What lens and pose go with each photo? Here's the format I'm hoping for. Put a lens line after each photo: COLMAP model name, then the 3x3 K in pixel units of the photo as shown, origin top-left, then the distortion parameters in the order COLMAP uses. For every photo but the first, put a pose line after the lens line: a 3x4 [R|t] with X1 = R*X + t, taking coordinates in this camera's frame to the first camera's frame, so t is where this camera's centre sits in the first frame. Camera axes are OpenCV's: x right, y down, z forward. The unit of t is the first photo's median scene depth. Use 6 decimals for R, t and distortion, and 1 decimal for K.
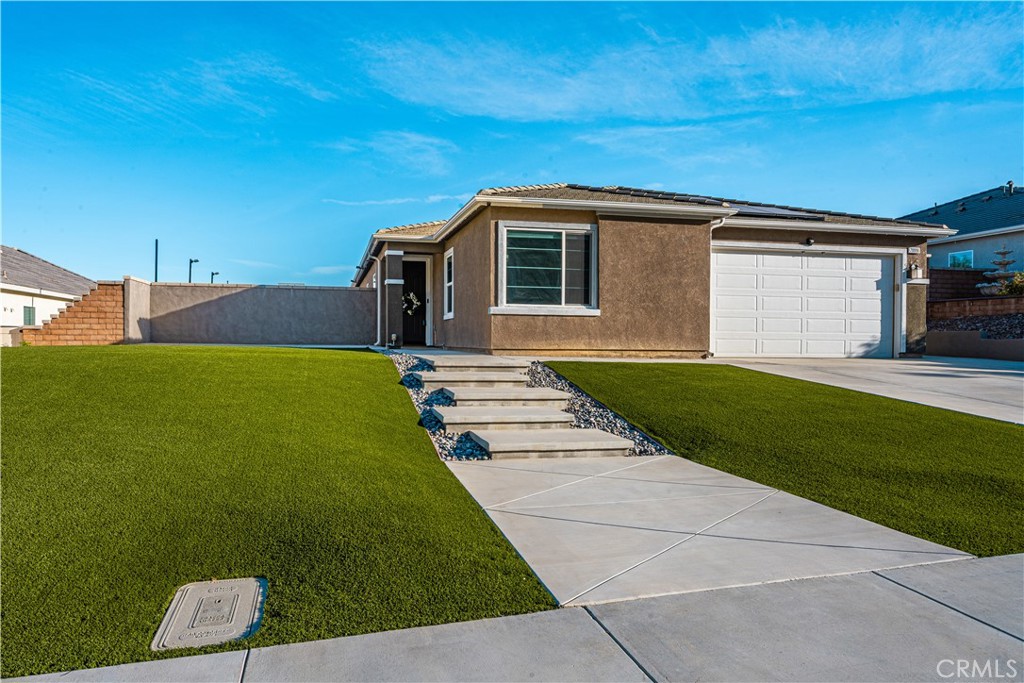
lens RADIAL K [[655.5, 0, 461.1], [0, 655.5, 340.6], [0, 0, 1]] dist [0.008965, -0.005281]
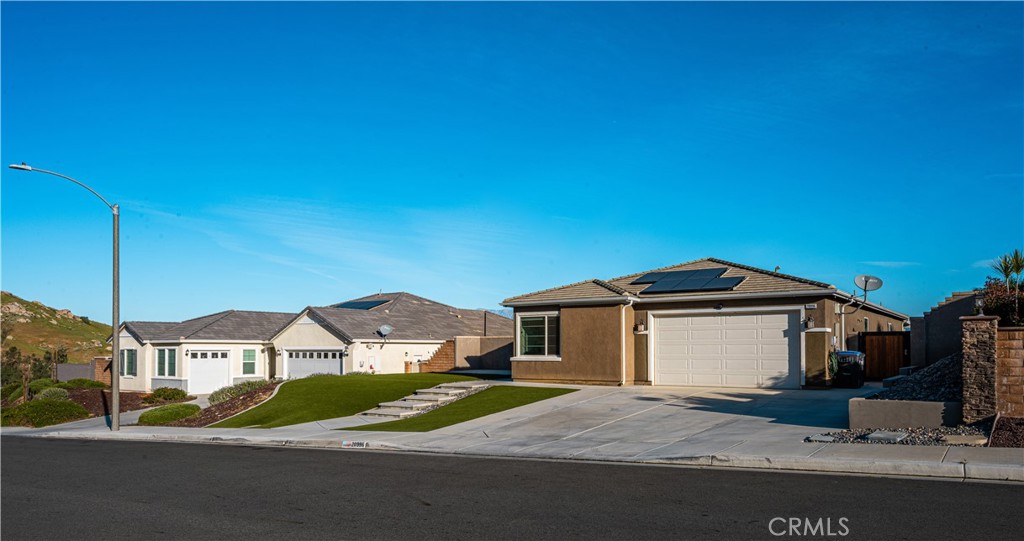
lens RADIAL K [[689.0, 0, 507.5], [0, 689.0, 274.3], [0, 0, 1]] dist [-0.018571, 0.000968]
pose [[0.694134, -0.089322, -0.714282, 1.296756], [0.008874, 0.993258, -0.115585, -0.049616], [0.719791, 0.073893, 0.690247, -0.392225]]
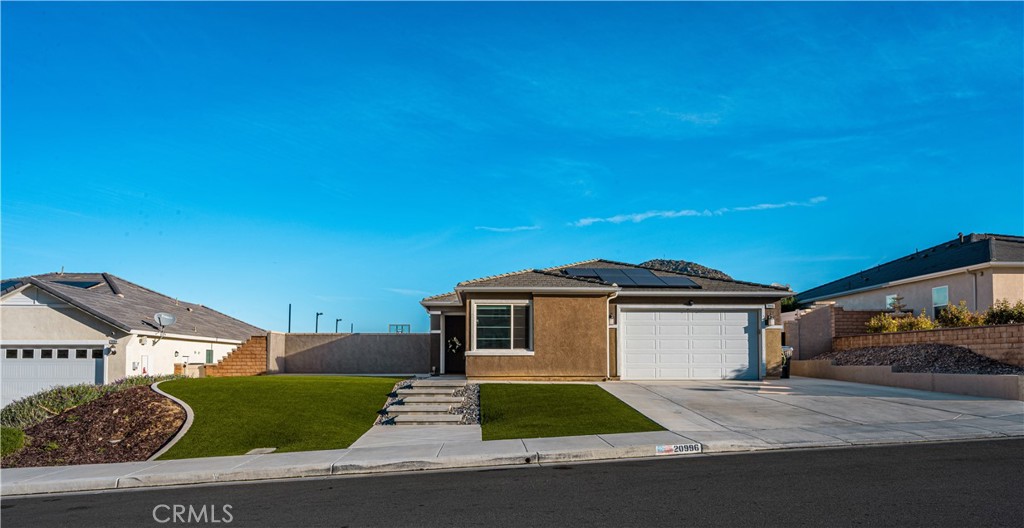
lens RADIAL K [[669.4, 0, 529.8], [0, 669.4, 316.0], [0, 0, 1]] dist [0.000820, -0.002191]
pose [[0.991475, -0.020713, -0.128643, 0.360418], [0.011282, 0.997223, -0.073612, -0.011158], [0.129811, 0.071533, 0.988955, -0.572704]]
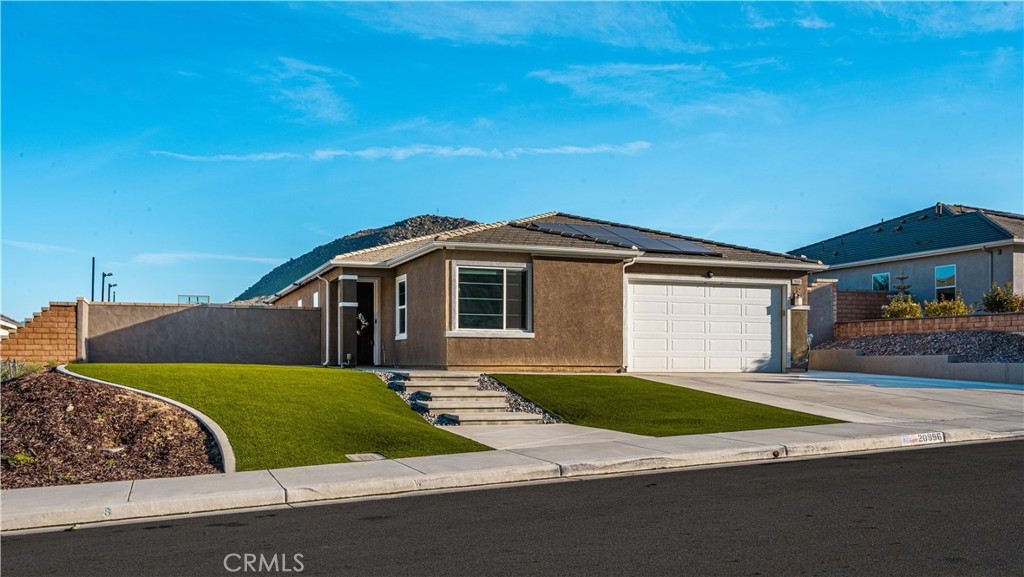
lens RADIAL K [[962.6, 0, 510.1], [0, 962.6, 329.7], [0, 0, 1]] dist [-0.009753, 0.000000]
pose [[0.988607, 0.000107, 0.150519, -0.089161], [0.005160, 0.999388, -0.034599, 0.007479], [-0.150430, 0.034981, 0.988002, -0.663725]]
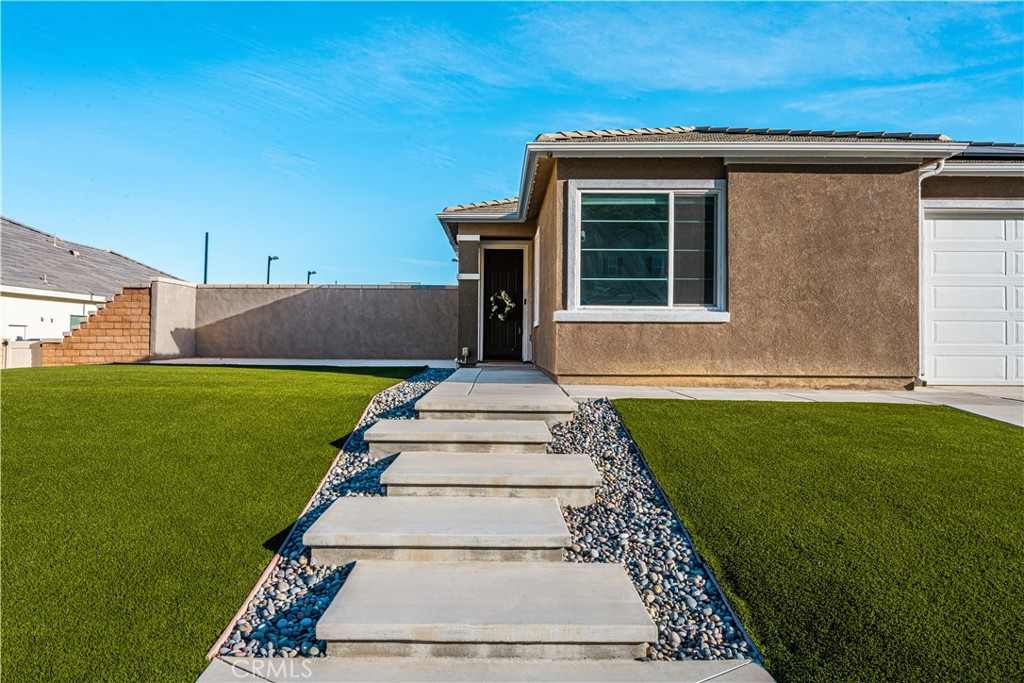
lens RADIAL K [[728.6, 0, 511.9], [0, 728.6, 334.7], [0, 0, 1]] dist [0.003690, 0.004192]
pose [[0.982148, -0.007399, -0.187964, 0.117545], [0.005141, 0.999909, -0.012495, -0.015356], [0.188040, 0.011306, 0.982096, 0.227477]]
